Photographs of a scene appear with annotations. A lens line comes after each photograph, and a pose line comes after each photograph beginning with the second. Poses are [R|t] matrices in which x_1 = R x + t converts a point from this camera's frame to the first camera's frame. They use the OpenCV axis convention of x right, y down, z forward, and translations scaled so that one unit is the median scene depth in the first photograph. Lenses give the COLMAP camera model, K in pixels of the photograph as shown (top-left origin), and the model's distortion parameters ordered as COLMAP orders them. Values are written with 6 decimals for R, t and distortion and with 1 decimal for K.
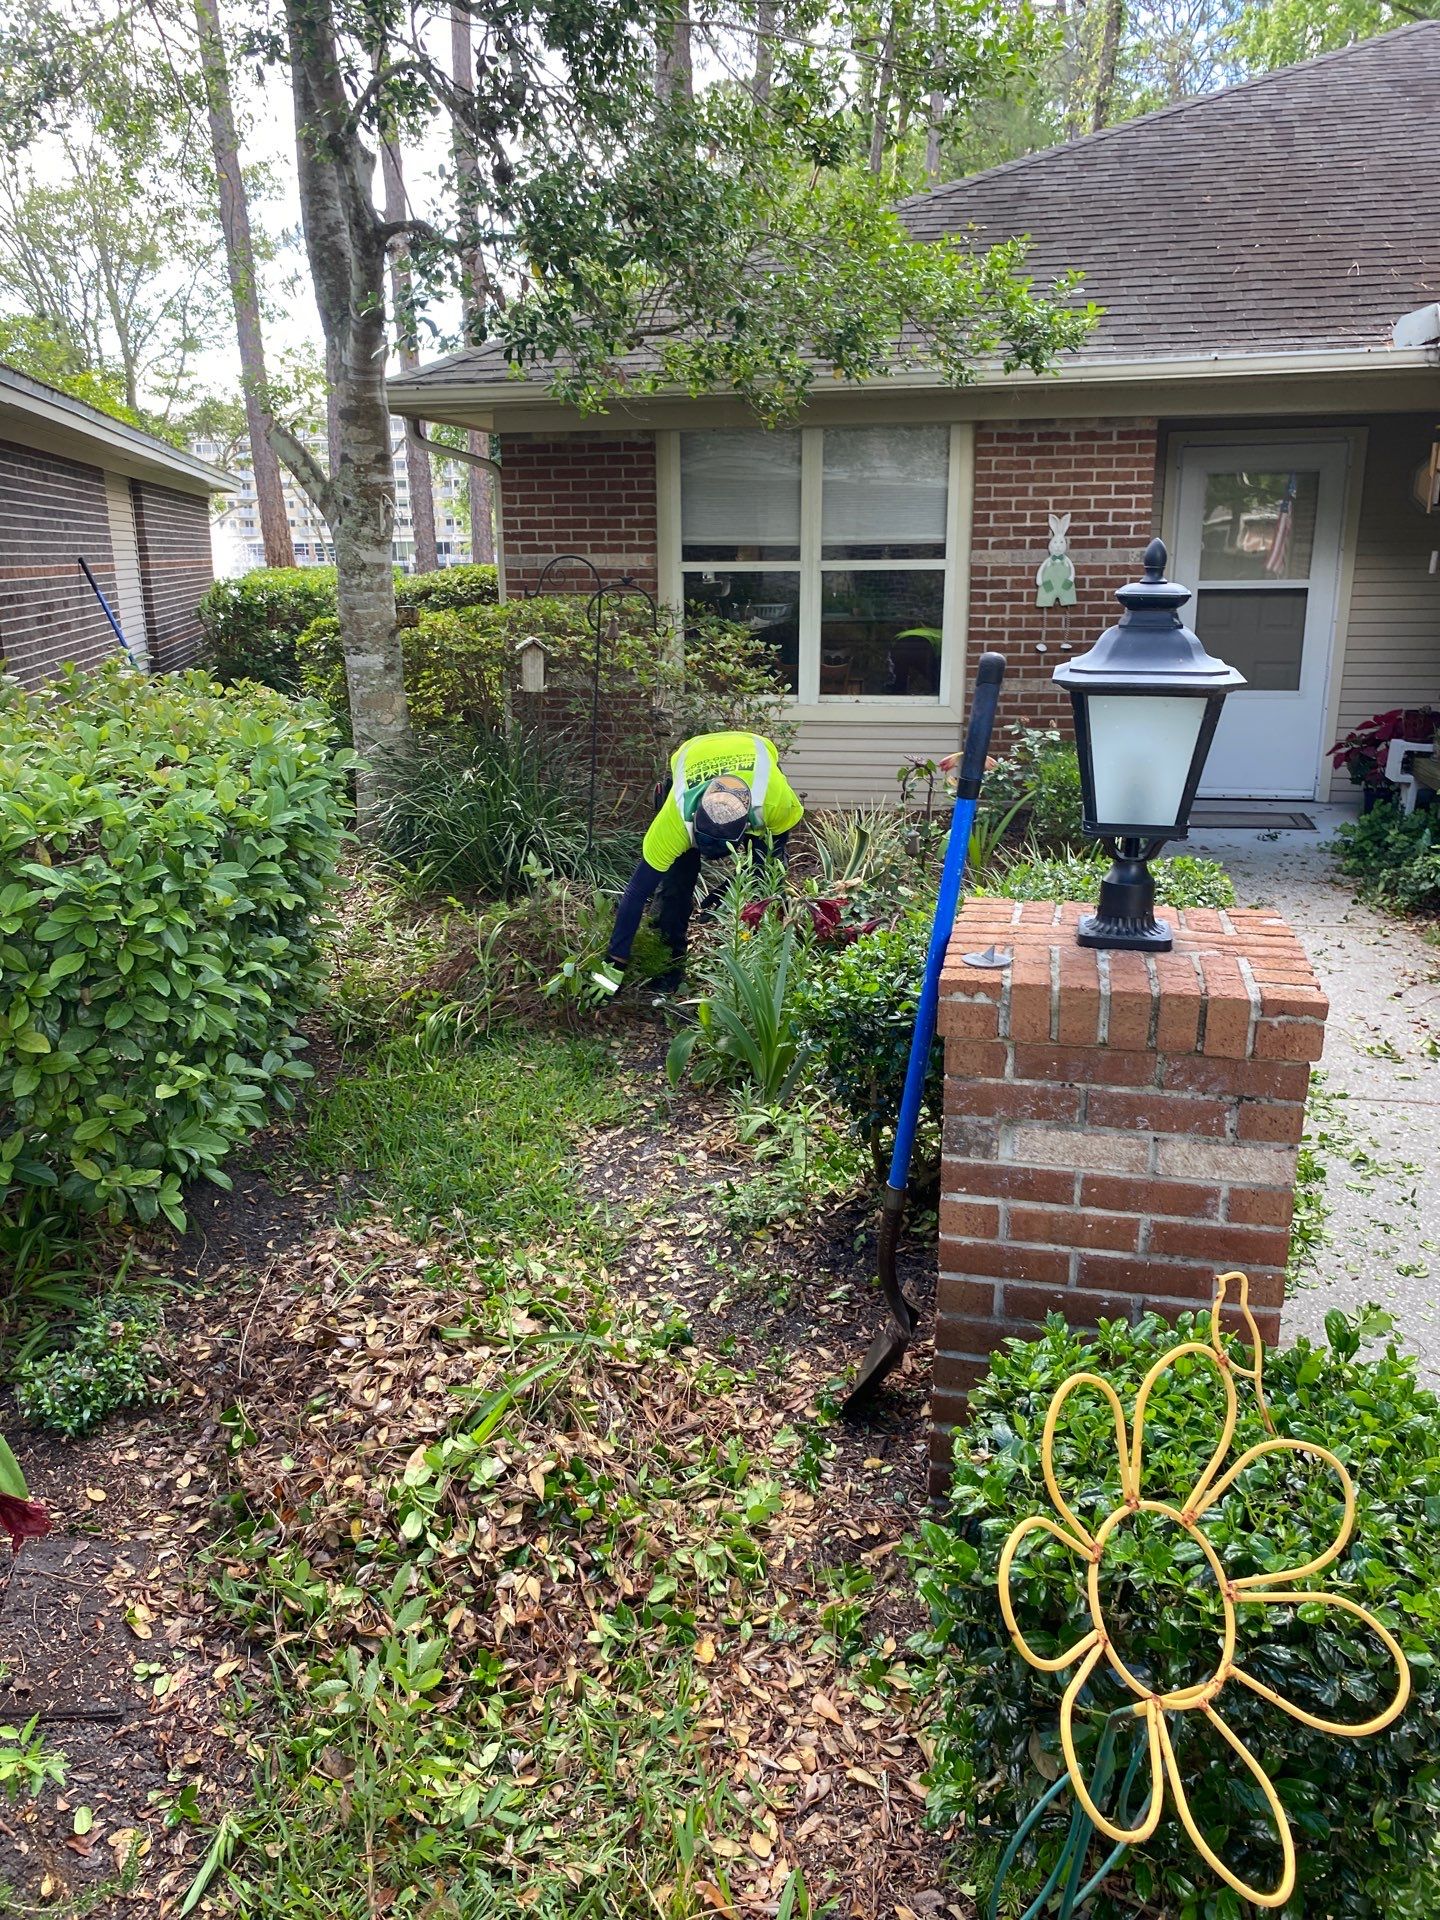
lens RADIAL K [[1463.4, 0, 695.2], [0, 1463.4, 967.7], [0, 0, 1]] dist [0.001520, -0.008707]
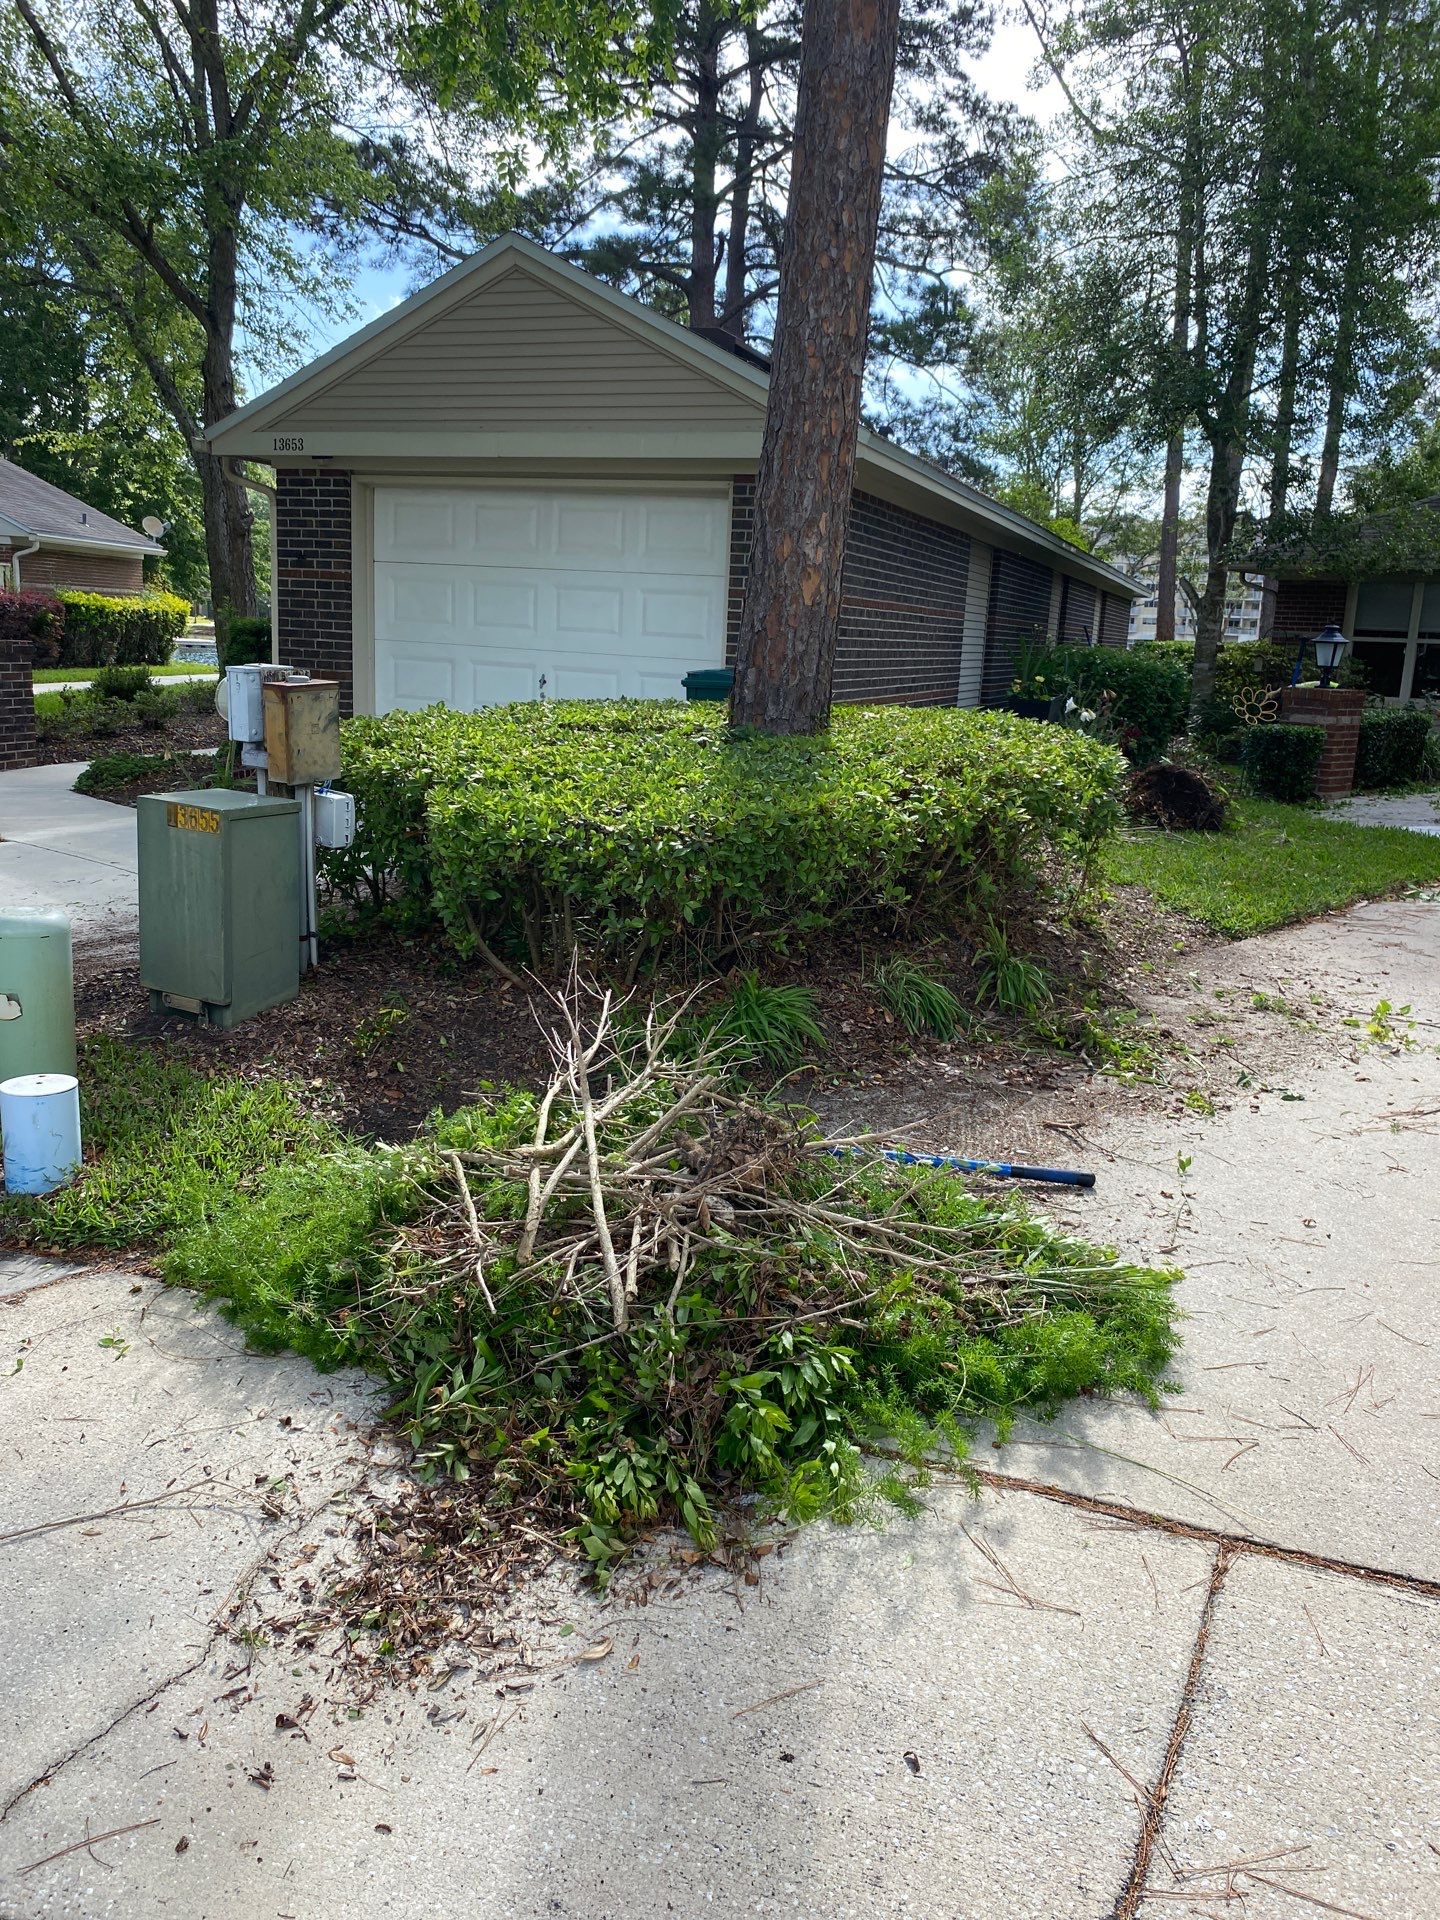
lens RADIAL K [[1430.9, 0, 733.9], [0, 1430.9, 932.5], [0, 0, 1]] dist [0.001180, -0.005439]
pose [[0.853174, 0.148693, -0.499984, 0.372361], [-0.188291, 0.981675, -0.029354, 0.447077], [0.486457, 0.119186, 0.865537, -1.418598]]
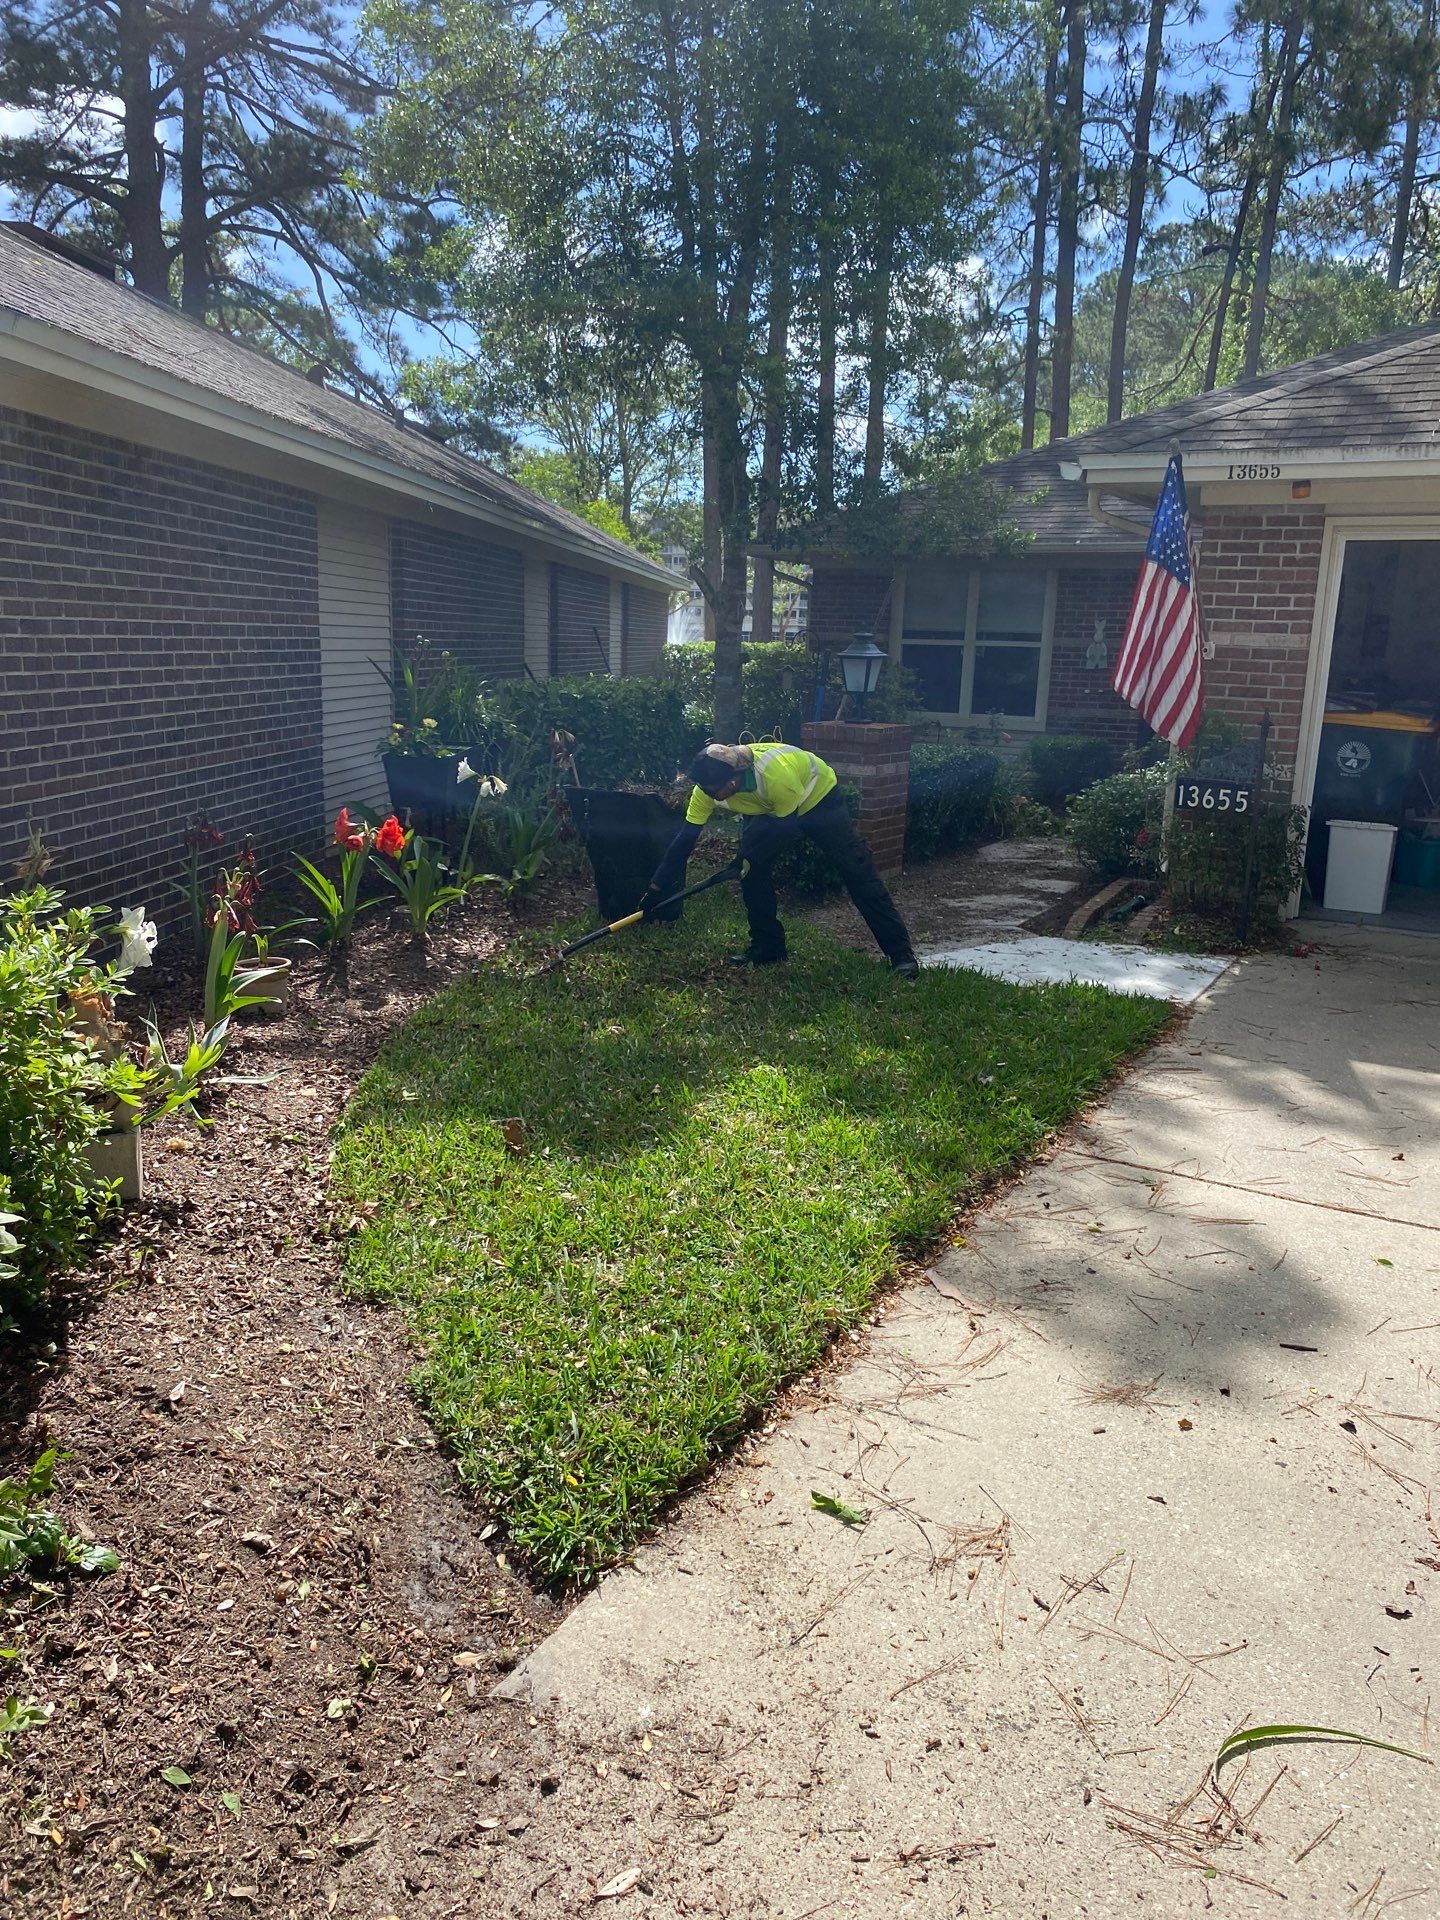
lens RADIAL K [[1437.2, 0, 699.4], [0, 1437.2, 957.6], [0, 0, 1]] dist [0.003622, -0.003172]
pose [[0.956717, 0.098921, -0.273692, 0.299388], [-0.115875, 0.992177, -0.046447, 0.249433], [0.266957, 0.076151, 0.960695, -0.823565]]
